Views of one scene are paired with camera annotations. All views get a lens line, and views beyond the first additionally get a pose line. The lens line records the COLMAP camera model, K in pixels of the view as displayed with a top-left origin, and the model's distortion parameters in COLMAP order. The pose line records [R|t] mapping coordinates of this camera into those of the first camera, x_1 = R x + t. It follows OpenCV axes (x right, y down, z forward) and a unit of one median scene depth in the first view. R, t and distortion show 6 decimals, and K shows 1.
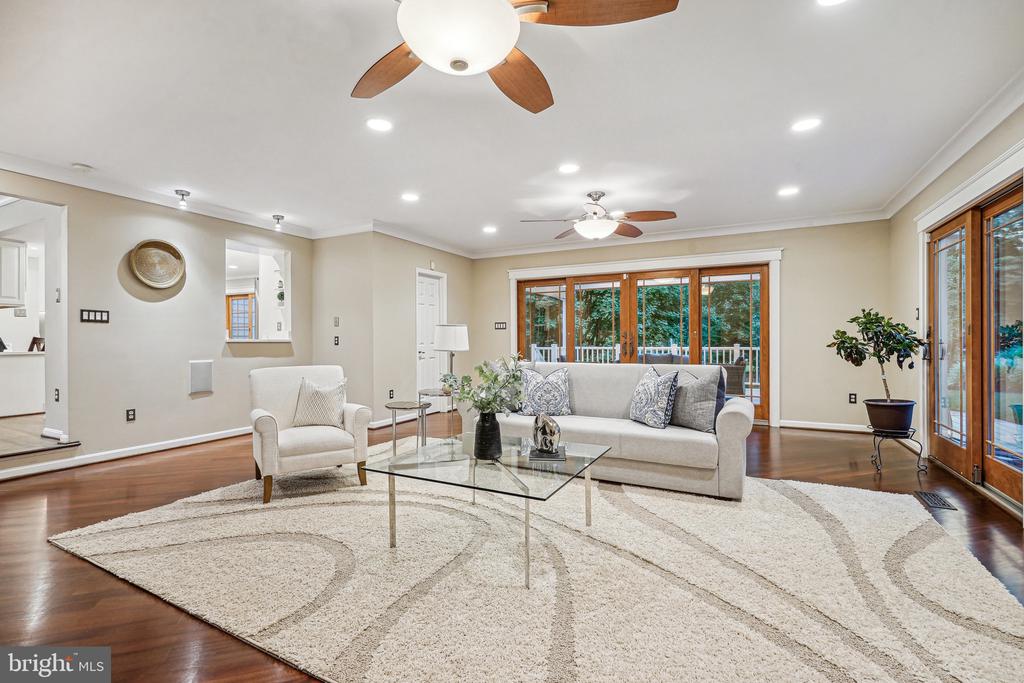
lens RADIAL K [[464.7, 0, 505.2], [0, 464.7, 341.0], [0, 0, 1]] dist [-0.004179, 0.002338]
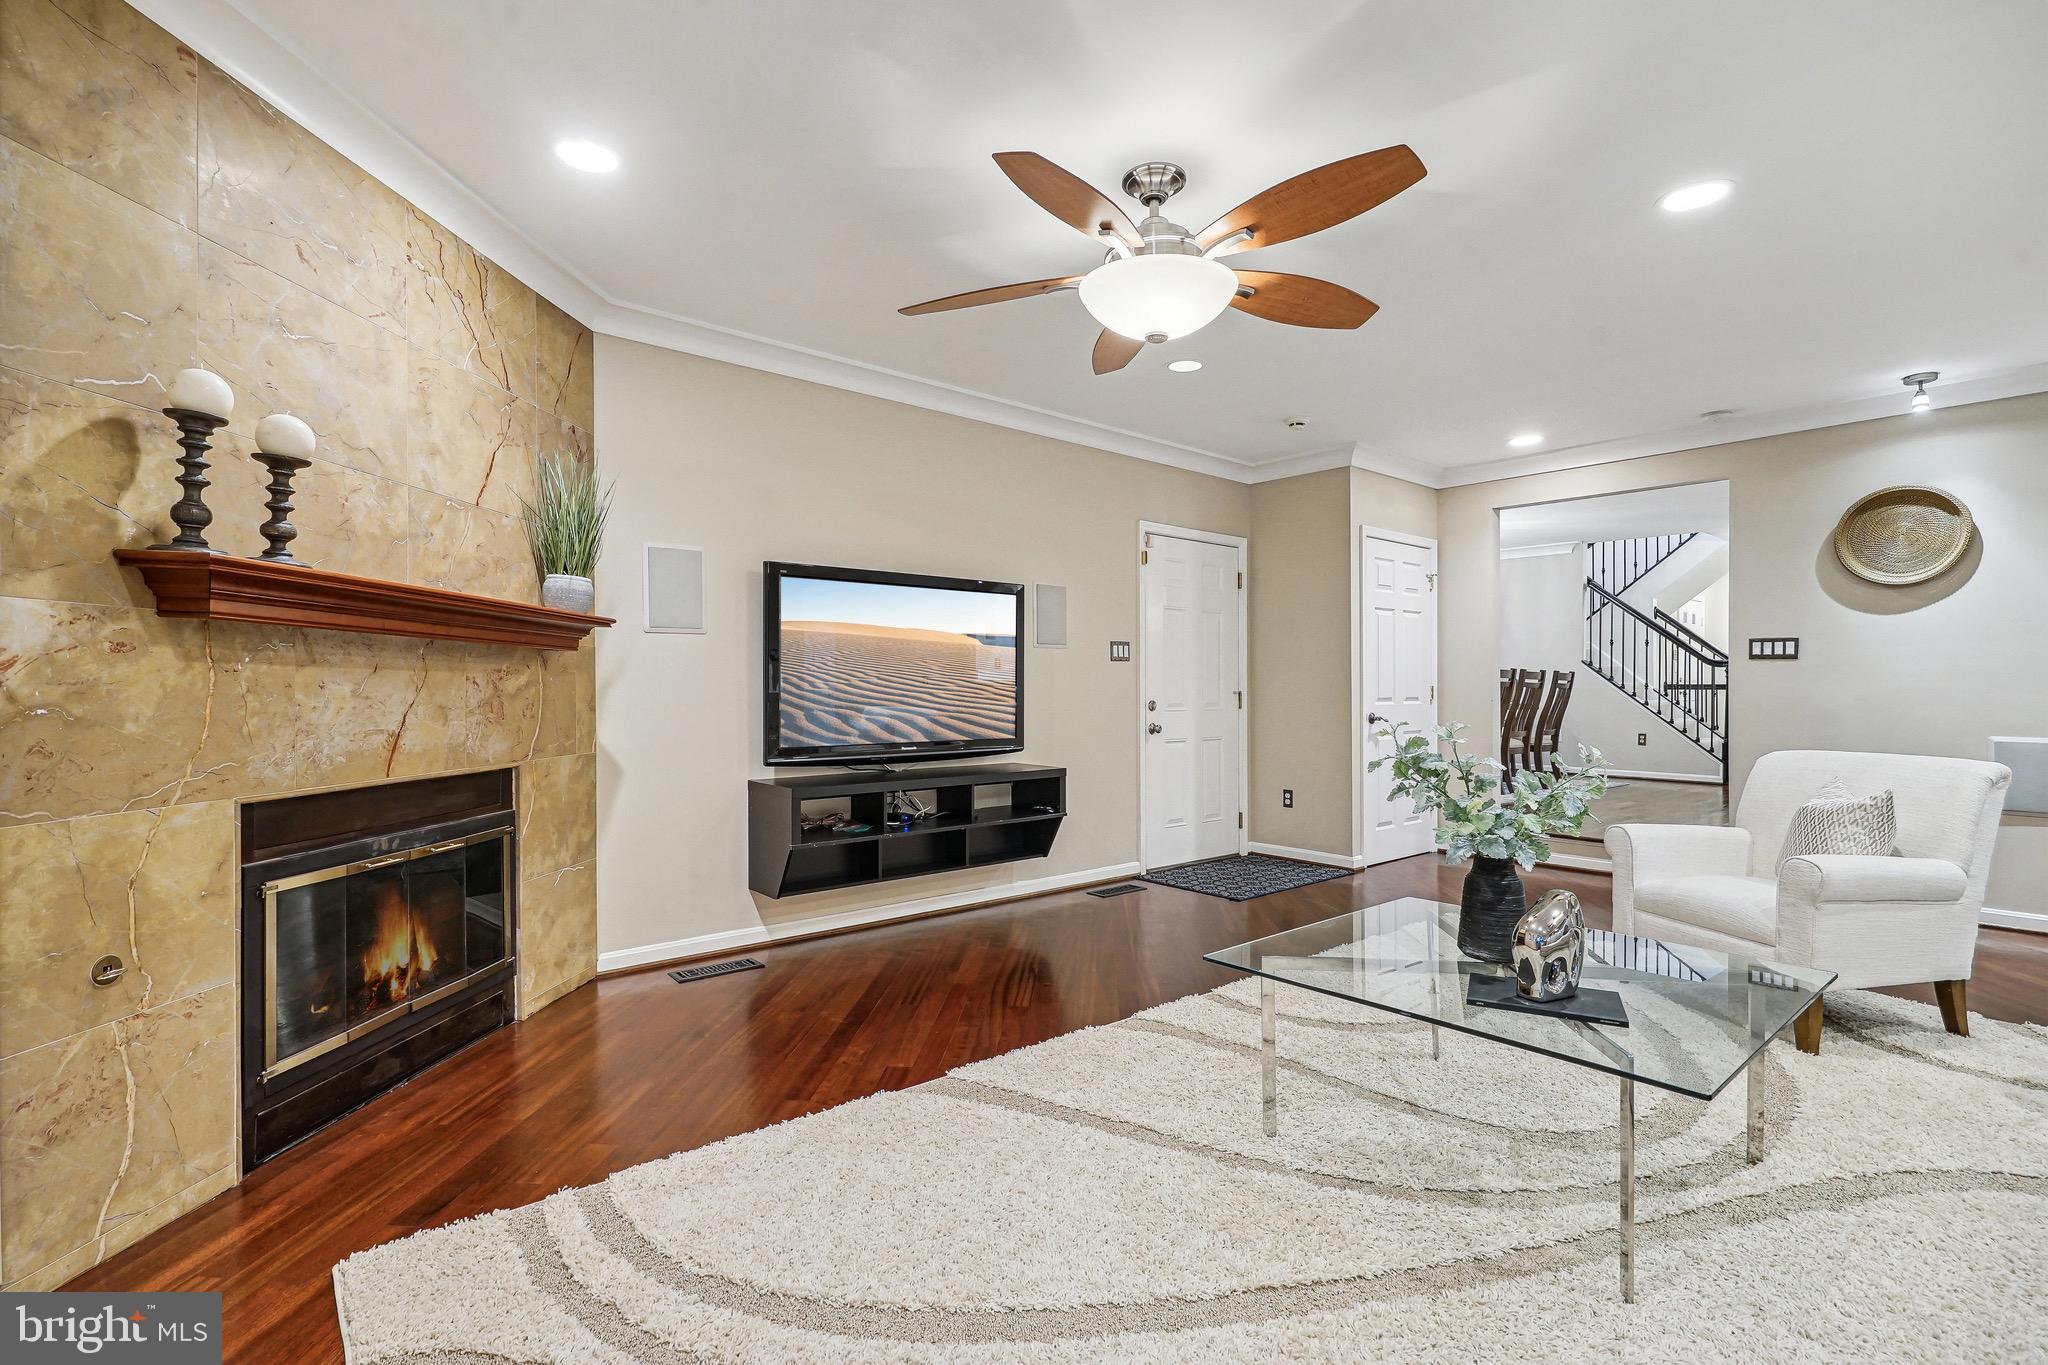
lens RADIAL K [[929.4, 0, 1007.1], [0, 929.4, 690.7], [0, 0, 1]] dist [-0.004179, 0.002338]
pose [[-0.381851, 0.005970, -0.924205, 0.523758], [-0.004021, 0.999959, 0.008121, -0.004930], [0.924215, 0.006817, -0.381811, 0.493985]]
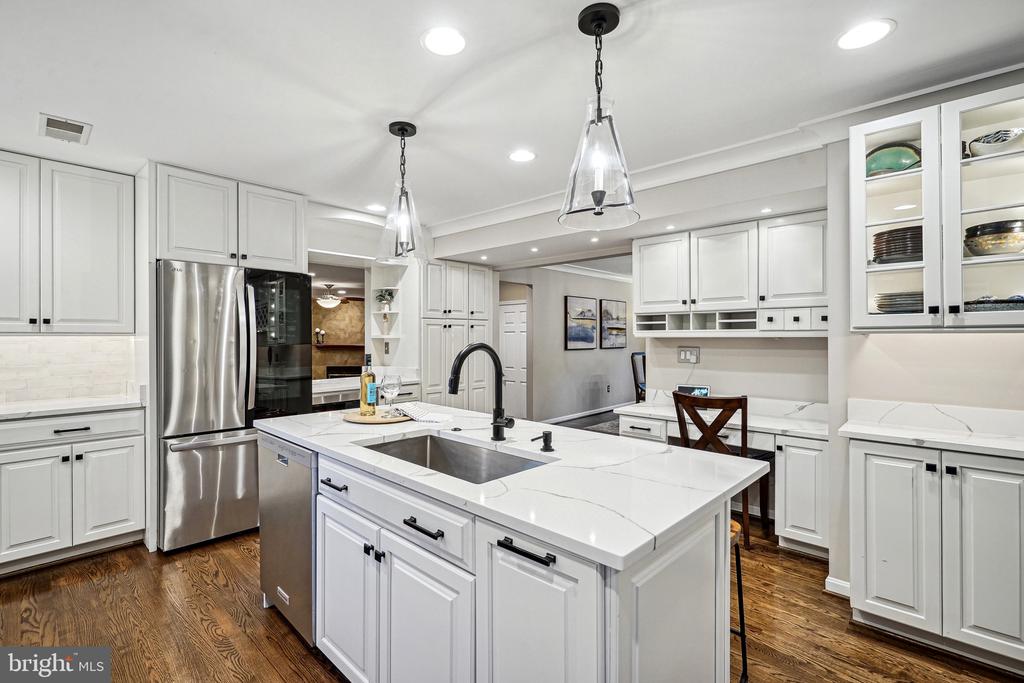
lens RADIAL K [[464.7, 0, 508.7], [0, 464.7, 334.8], [0, 0, 1]] dist [-0.004179, 0.002338]
pose [[-0.963140, 0.008561, 0.268864, -1.296941], [0.008510, 0.999963, -0.001357, -0.096598], [-0.268866, 0.000981, -0.963177, 2.030326]]
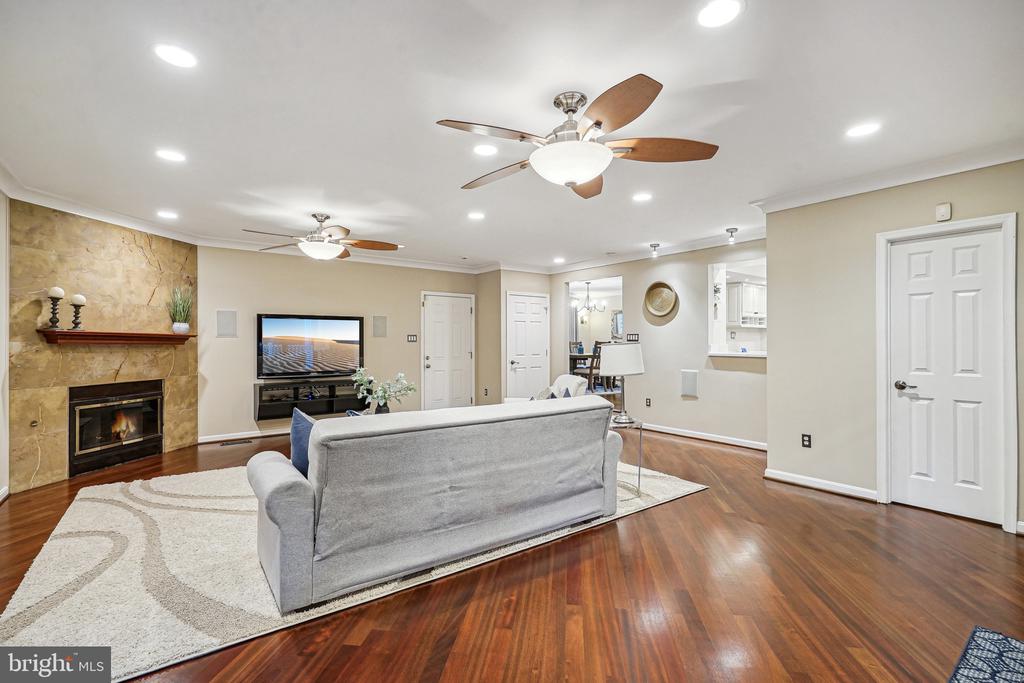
lens RADIAL K [[464.7, 0, 504.1], [0, 464.7, 340.2], [0, 0, 1]] dist [-0.004179, 0.002338]
pose [[-0.432435, 0.001026, -0.901665, 0.711868], [-0.000399, 0.999999, 0.001329, -0.040992], [0.901665, 0.000935, -0.432434, 1.168213]]
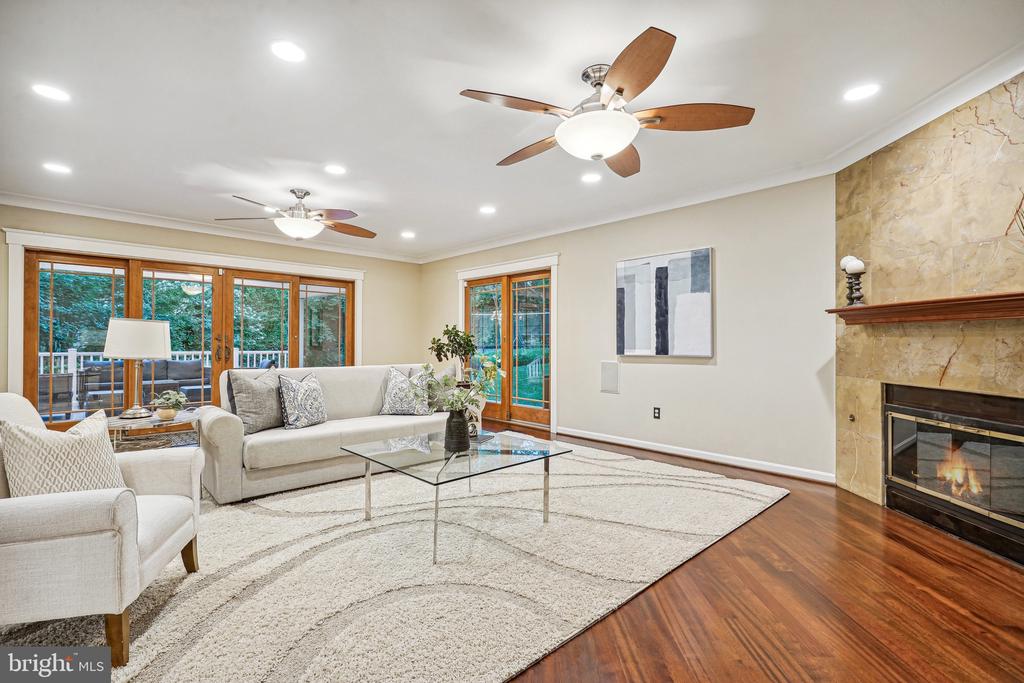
lens RADIAL K [[464.7, 0, 511.7], [0, 464.7, 337.6], [0, 0, 1]] dist [-0.004179, 0.002338]
pose [[0.310330, 0.017890, 0.950461, -0.574765], [-0.001932, 0.999833, -0.018188, 0.001505], [-0.950627, 0.003808, 0.310312, 0.288874]]
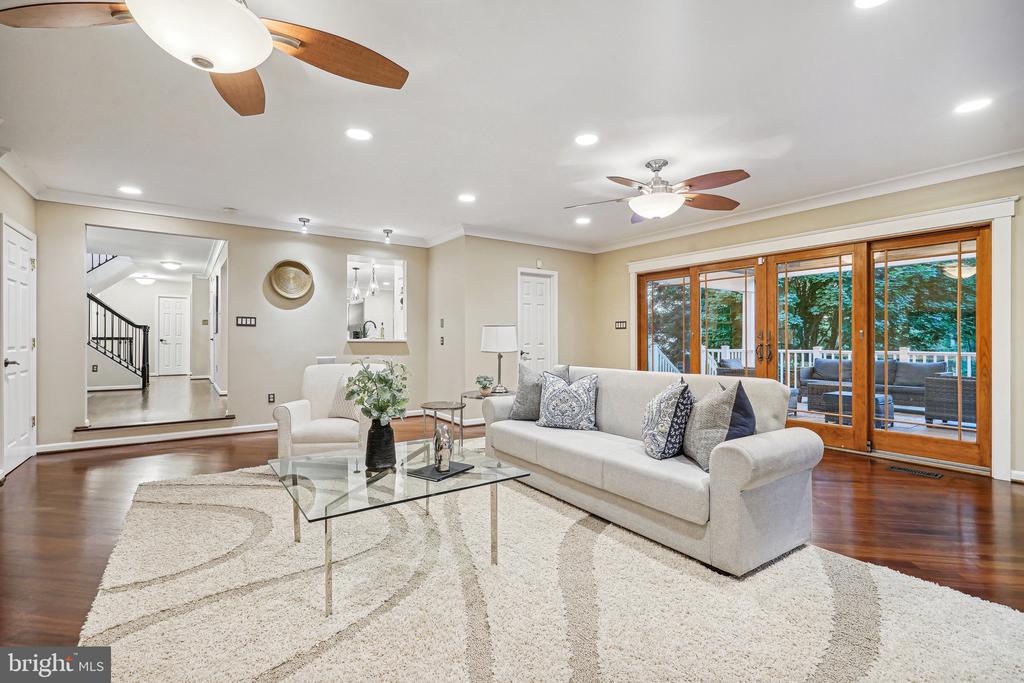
lens RADIAL K [[464.7, 0, 504.3], [0, 464.7, 337.8], [0, 0, 1]] dist [-0.004179, 0.002338]
pose [[0.887118, 0.001875, -0.461539, 0.336328], [-0.004961, 0.999973, -0.005475, -0.003138], [0.461516, 0.007146, 0.887103, 0.152658]]
